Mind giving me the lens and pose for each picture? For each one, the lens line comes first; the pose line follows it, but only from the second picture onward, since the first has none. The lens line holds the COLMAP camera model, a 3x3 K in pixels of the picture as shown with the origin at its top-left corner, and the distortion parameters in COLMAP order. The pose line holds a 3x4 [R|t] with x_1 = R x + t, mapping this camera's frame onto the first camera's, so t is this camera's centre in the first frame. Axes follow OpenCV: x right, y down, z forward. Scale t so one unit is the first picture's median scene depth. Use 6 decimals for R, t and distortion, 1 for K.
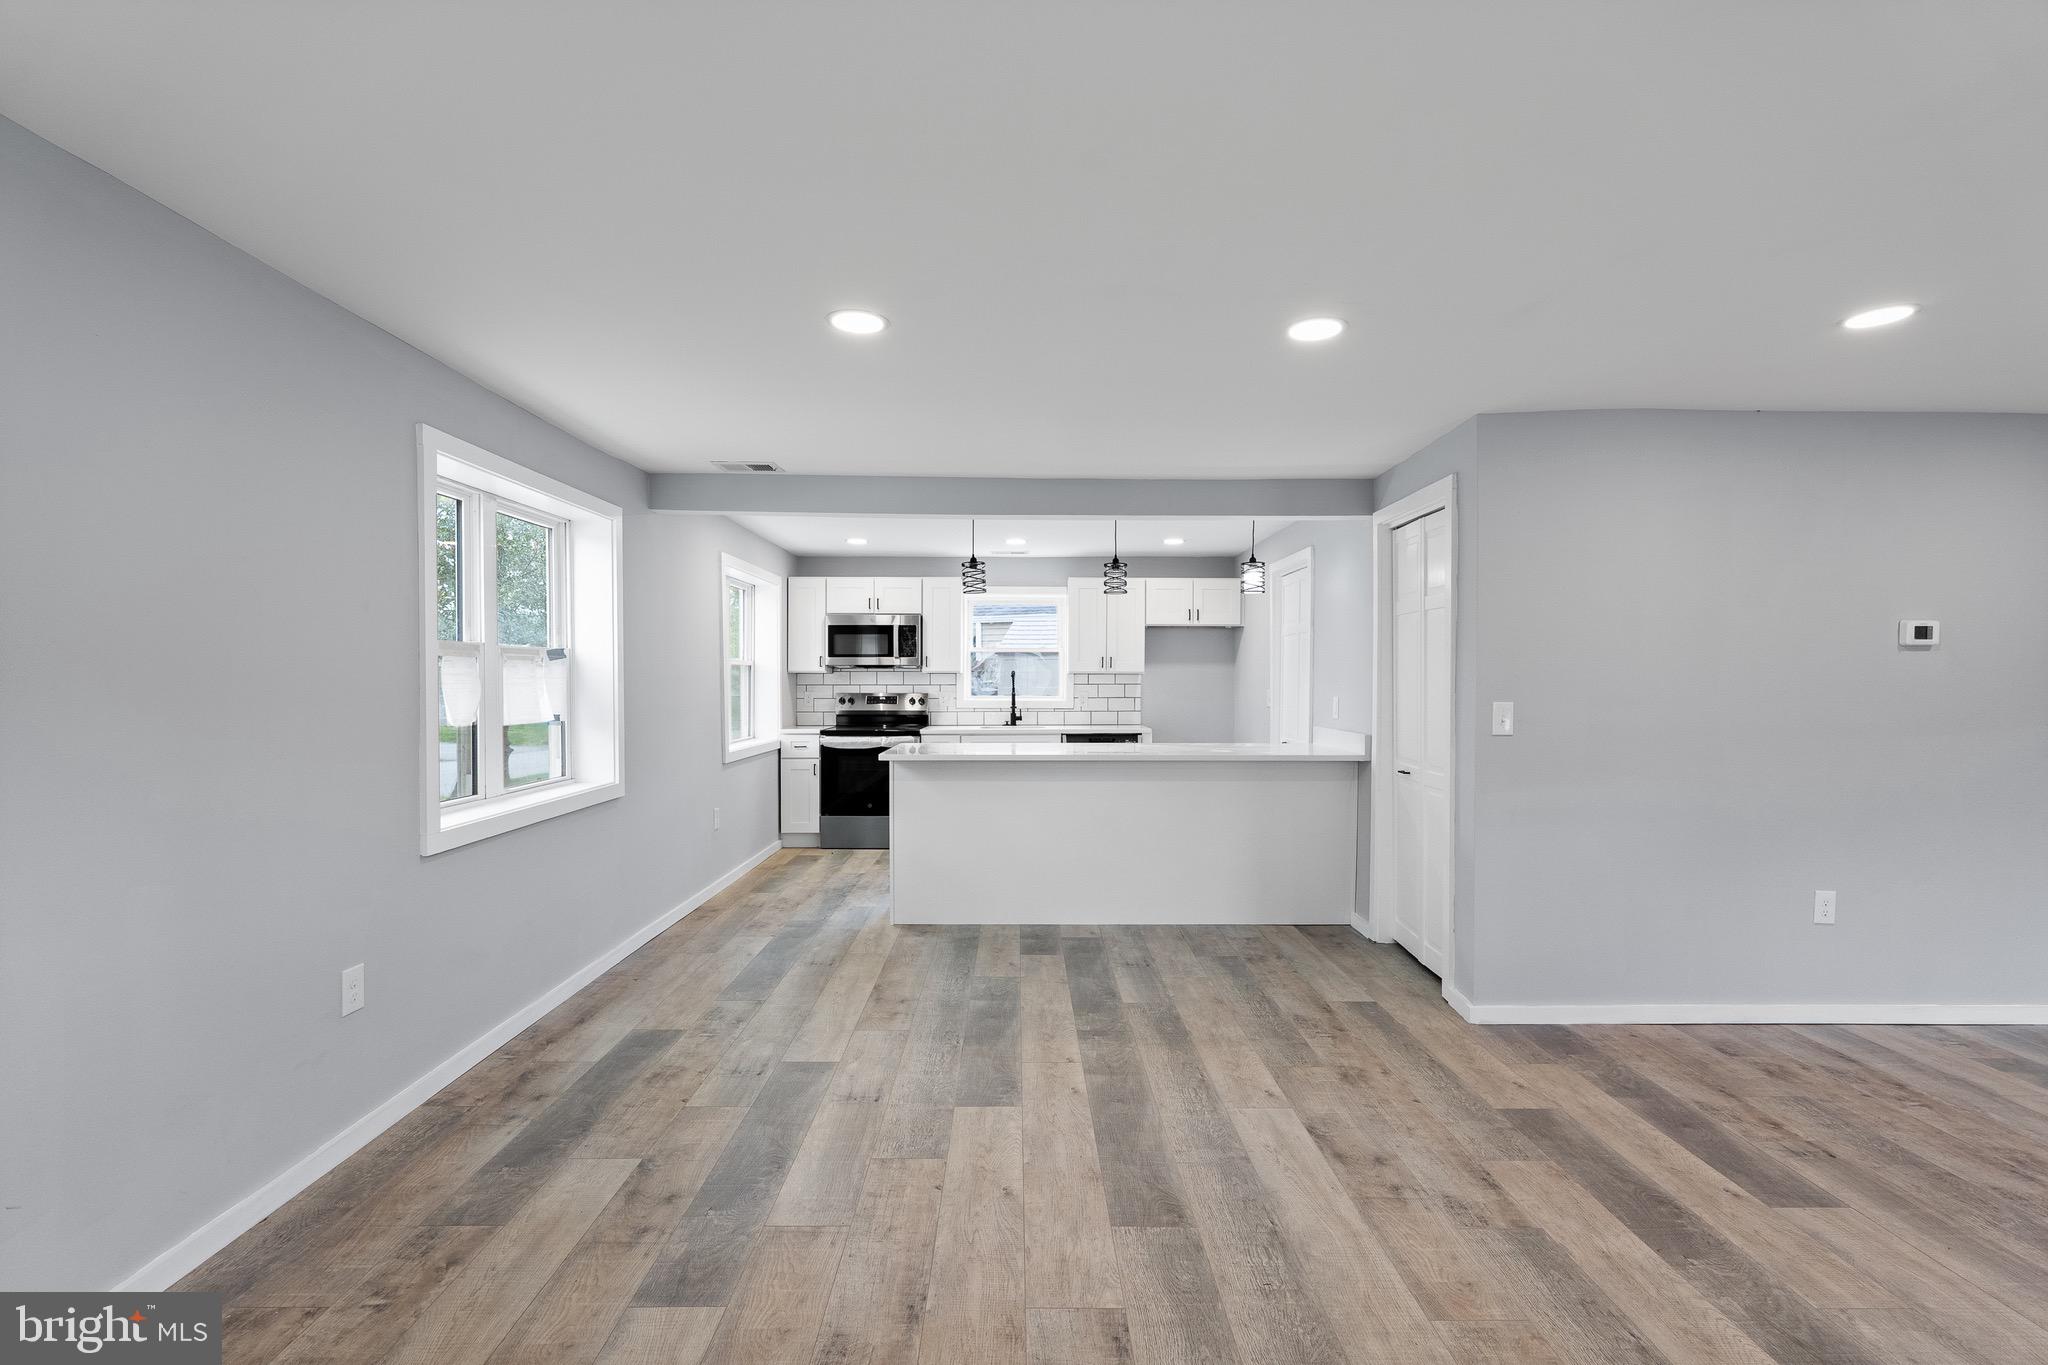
lens RADIAL K [[910.5, 0, 1021.9], [0, 910.5, 690.0], [0, 0, 1]] dist [-0.005767, 0.000922]
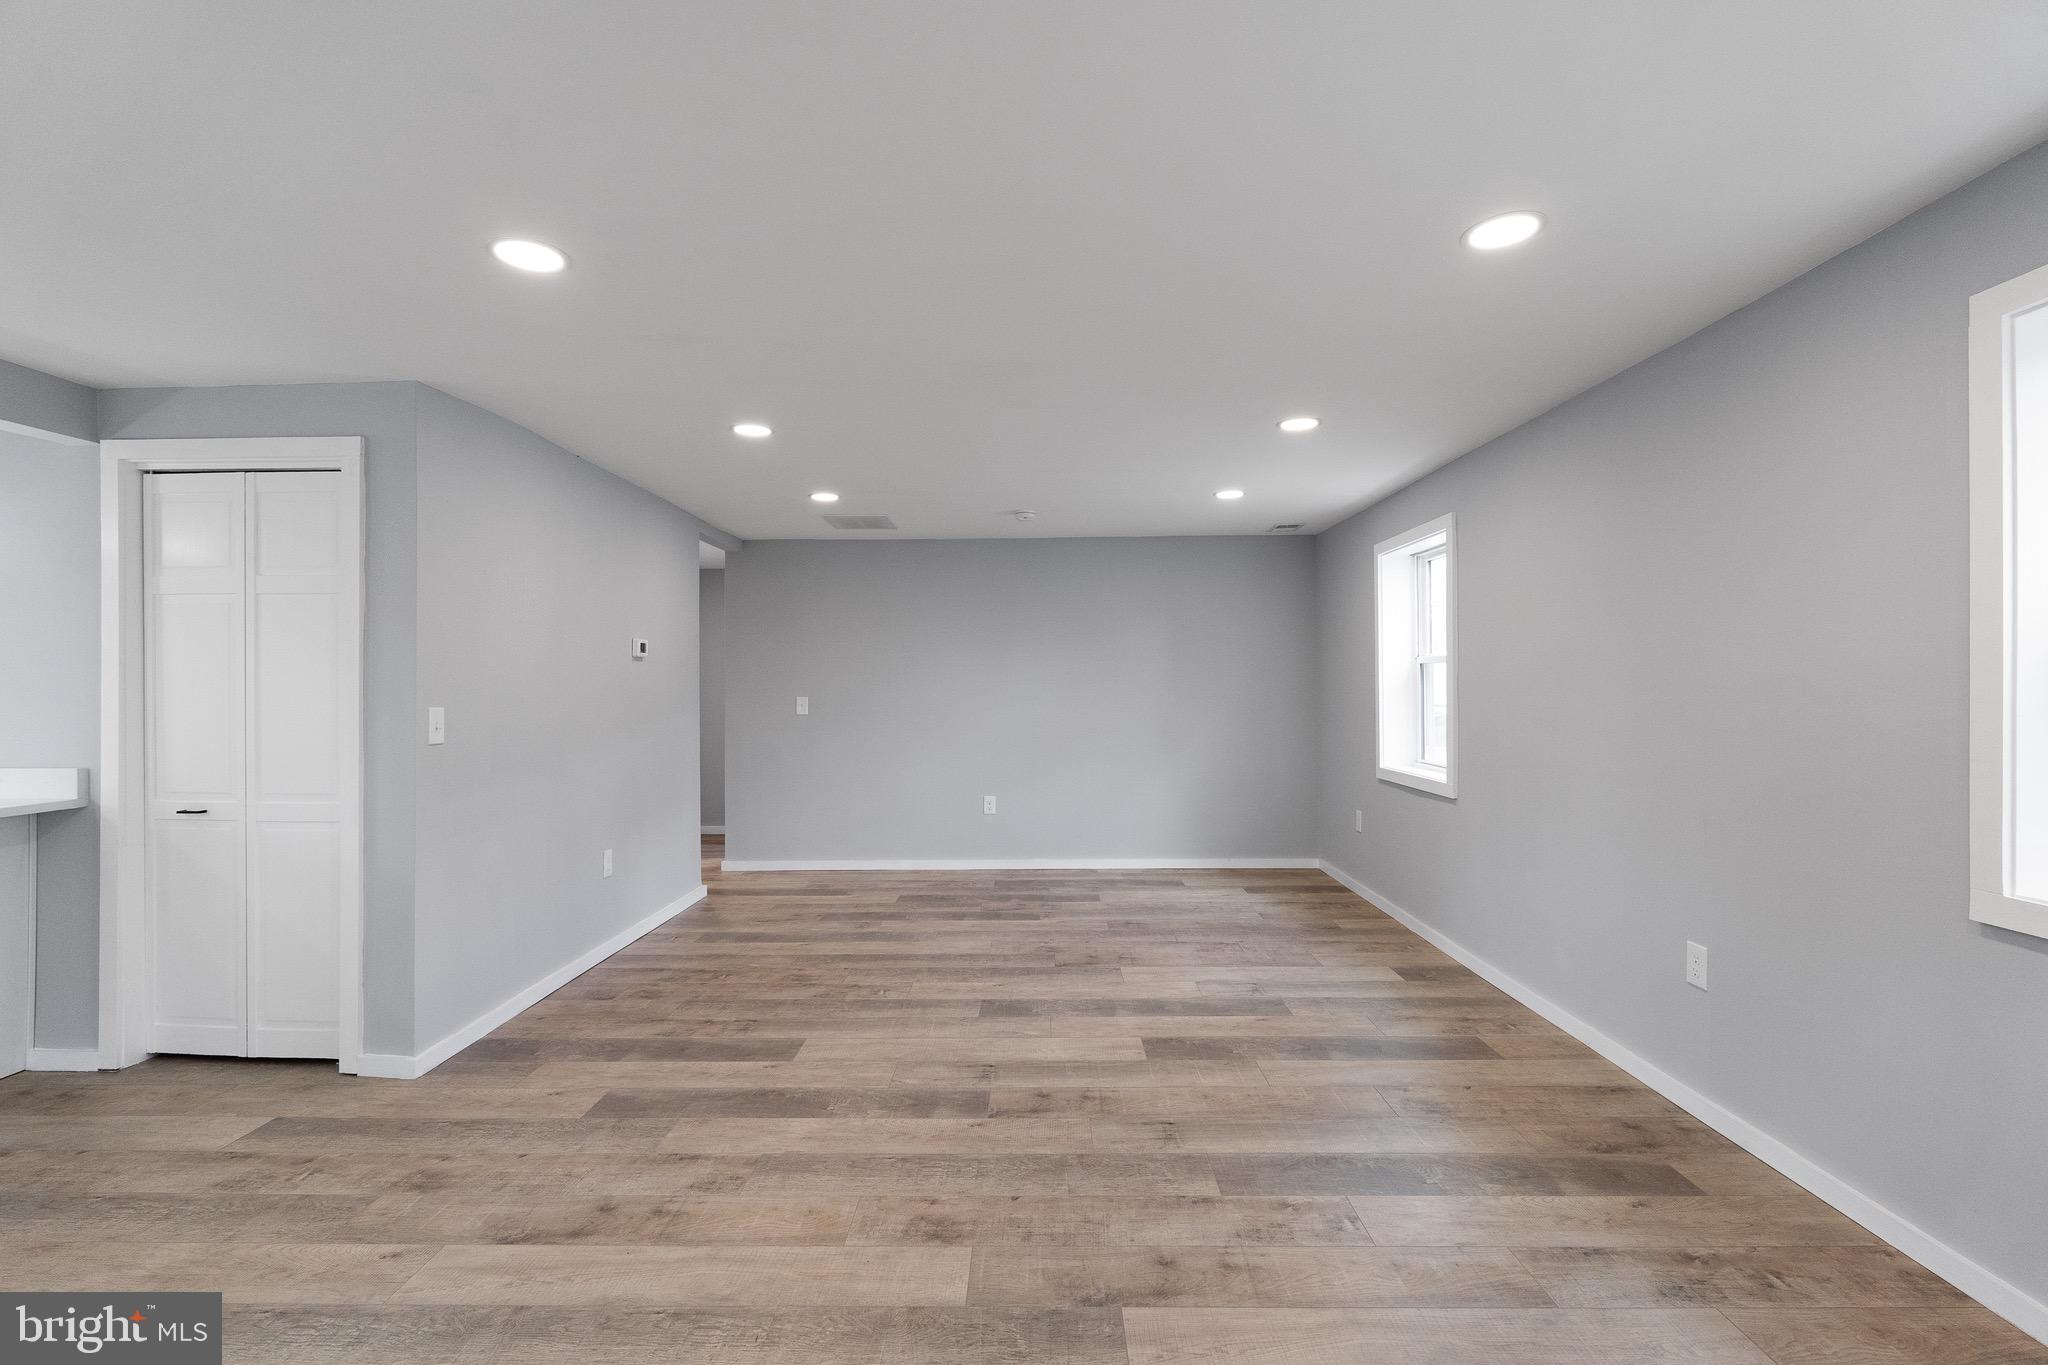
lens RADIAL K [[910.5, 0, 1023.7], [0, 910.5, 683.2], [0, 0, 1]] dist [-0.005767, 0.000922]
pose [[0.019169, -0.001772, 0.999815, -0.293691], [0.018061, 0.999836, 0.001425, -0.000909], [-0.999653, 0.018031, 0.019198, 0.322868]]
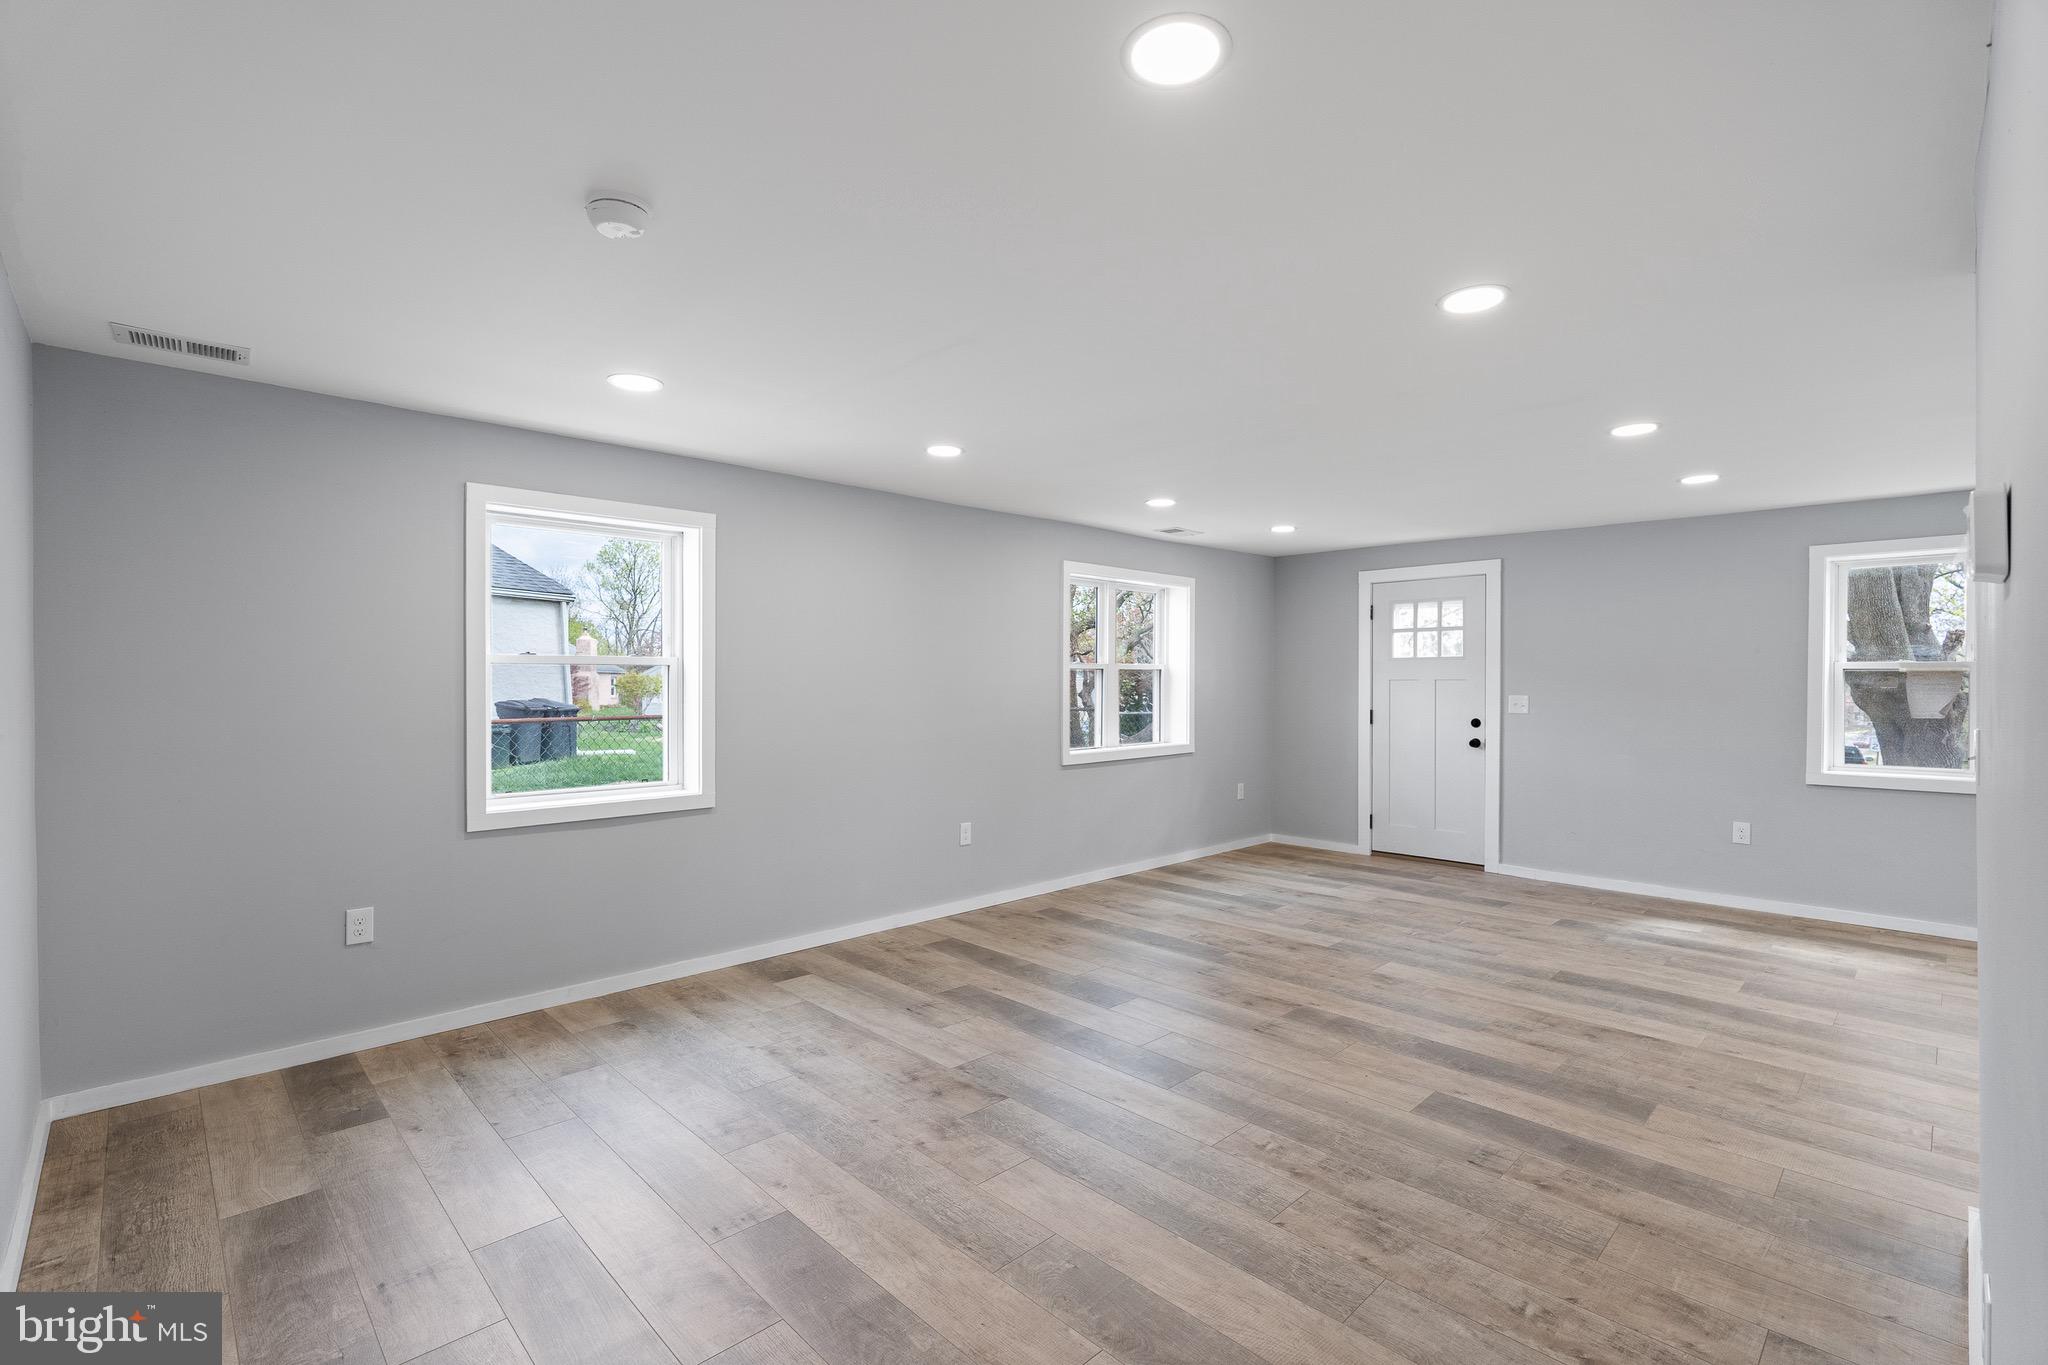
lens RADIAL K [[910.5, 0, 1024.8], [0, 910.5, 687.1], [0, 0, 1]] dist [-0.005767, 0.000922]
pose [[-0.719565, 0.001834, -0.694422, 1.144414], [-0.011957, 0.999816, 0.015030, -0.012390], [0.694322, 0.019118, -0.719411, 0.804884]]
